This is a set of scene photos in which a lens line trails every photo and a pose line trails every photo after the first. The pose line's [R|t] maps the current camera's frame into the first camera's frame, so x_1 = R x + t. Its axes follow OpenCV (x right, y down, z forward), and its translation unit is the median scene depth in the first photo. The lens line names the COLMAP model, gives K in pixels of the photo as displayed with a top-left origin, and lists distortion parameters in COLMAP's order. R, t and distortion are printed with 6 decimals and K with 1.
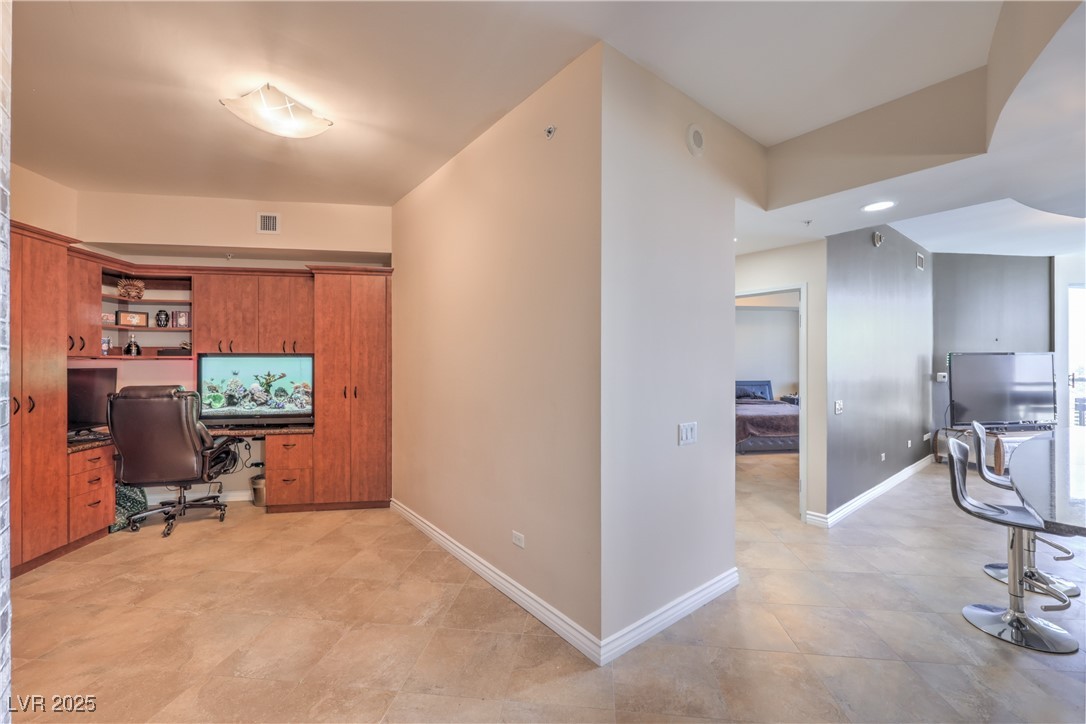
lens RADIAL K [[443.2, 0, 550.9], [0, 443.2, 362.2], [0, 0, 1]] dist [-0.000804, -0.000520]
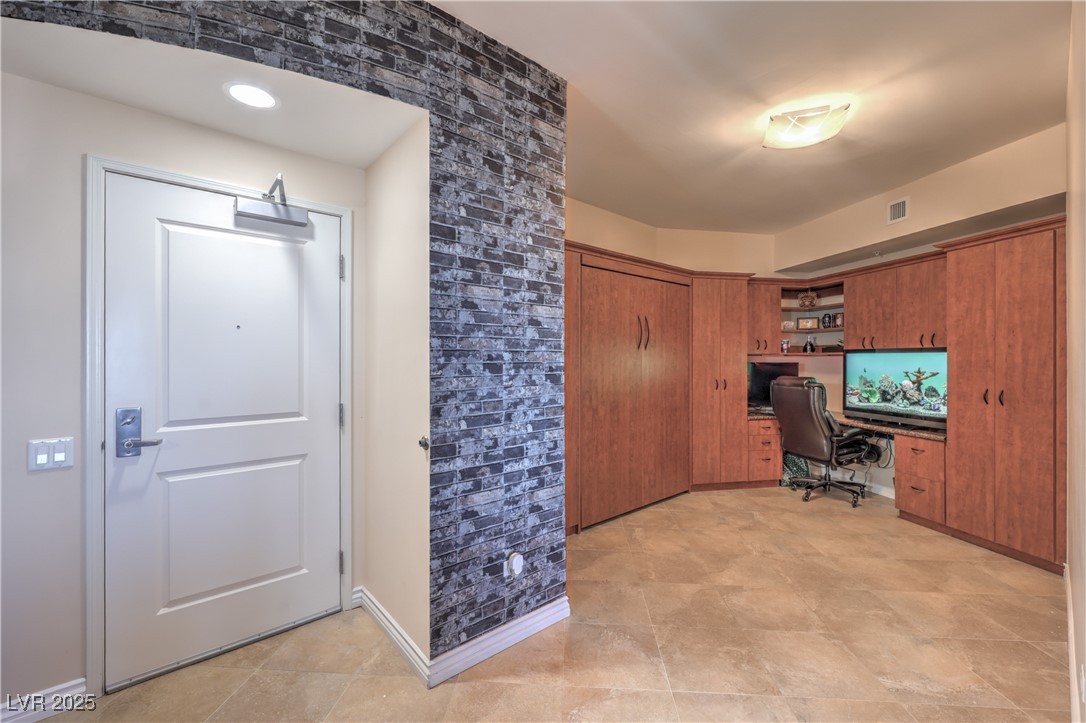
lens RADIAL K [[443.2, 0, 537.5], [0, 443.2, 358.7], [0, 0, 1]] dist [-0.000804, -0.000520]
pose [[0.028427, -0.000243, -0.999596, 0.283658], [-0.000038, 1.000000, -0.000245, 0.002387], [0.999596, 0.000045, 0.028427, 0.202629]]
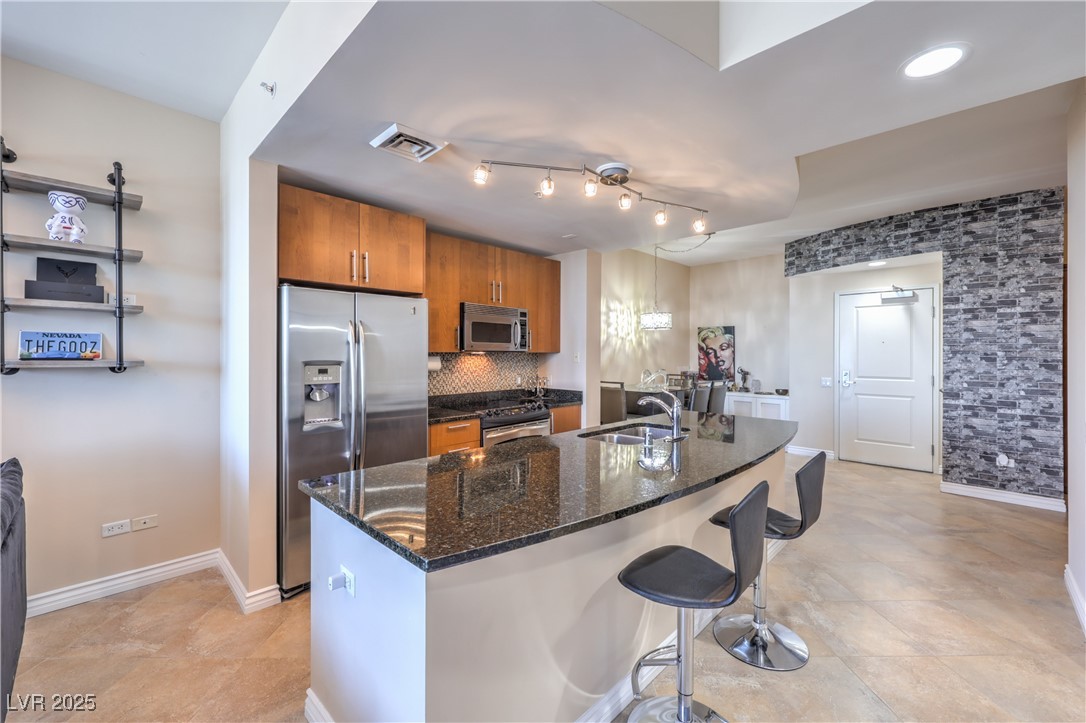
lens RADIAL K [[443.2, 0, 544.7], [0, 443.2, 353.4], [0, 0, 1]] dist [-0.000804, -0.000520]
pose [[-0.993227, -0.000029, -0.116187, 0.929274], [-0.000011, 1.000000, -0.000154, -0.001014], [0.116187, -0.000151, -0.993227, 1.080922]]
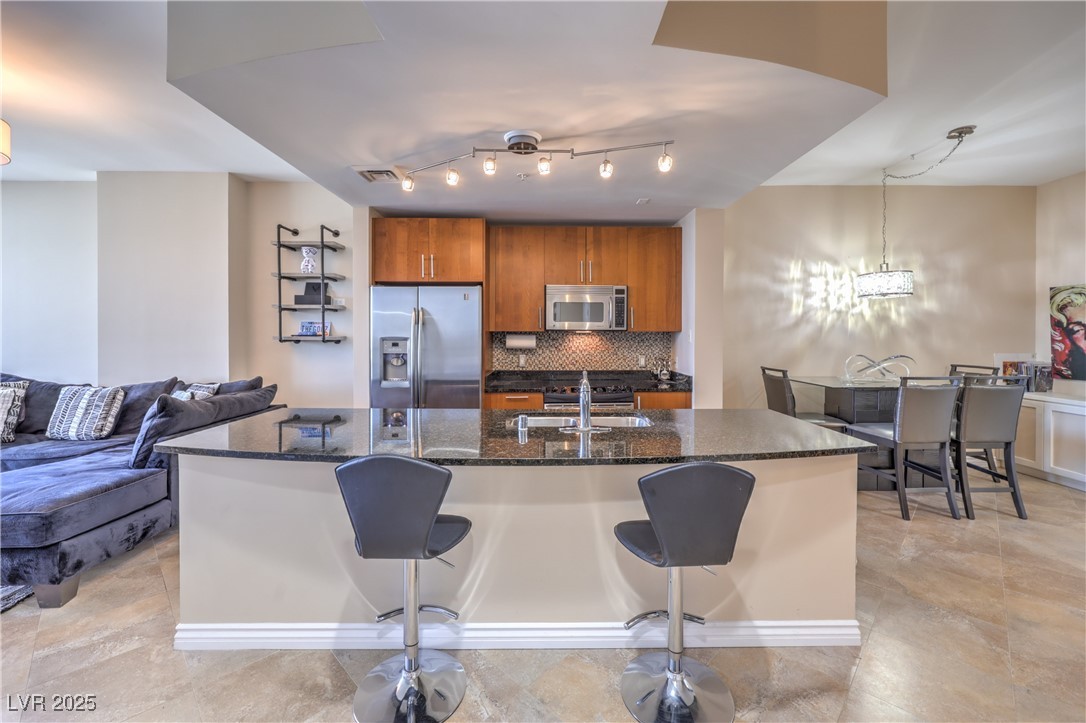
lens RADIAL K [[443.2, 0, 547.1], [0, 443.2, 337.5], [0, 0, 1]] dist [-0.000804, -0.000520]
pose [[-0.782057, -0.001084, 0.623205, 0.362420], [0.000761, 0.999996, 0.002695, 0.007879], [-0.623206, 0.002582, -0.782053, 0.920125]]
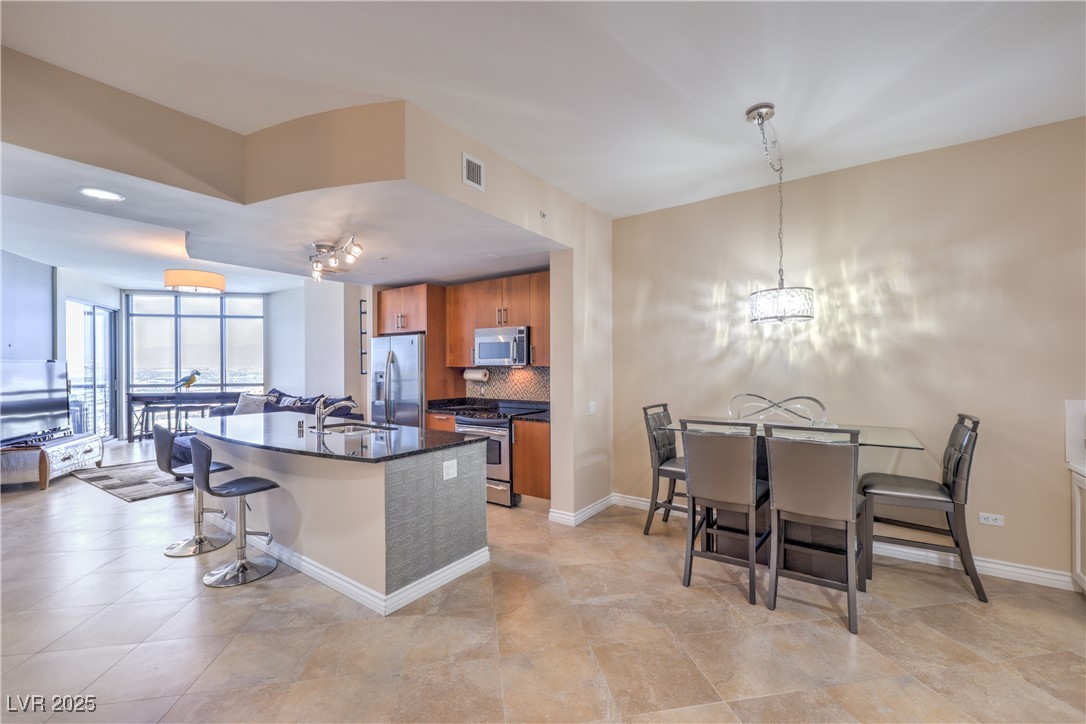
lens RADIAL K [[443.2, 0, 546.4], [0, 443.2, 366.4], [0, 0, 1]] dist [-0.000804, -0.000520]
pose [[-0.268842, 0.003508, 0.963178, -0.260359], [0.004547, 0.999987, -0.002372, -0.000655], [-0.963173, 0.003742, -0.268855, 0.279175]]
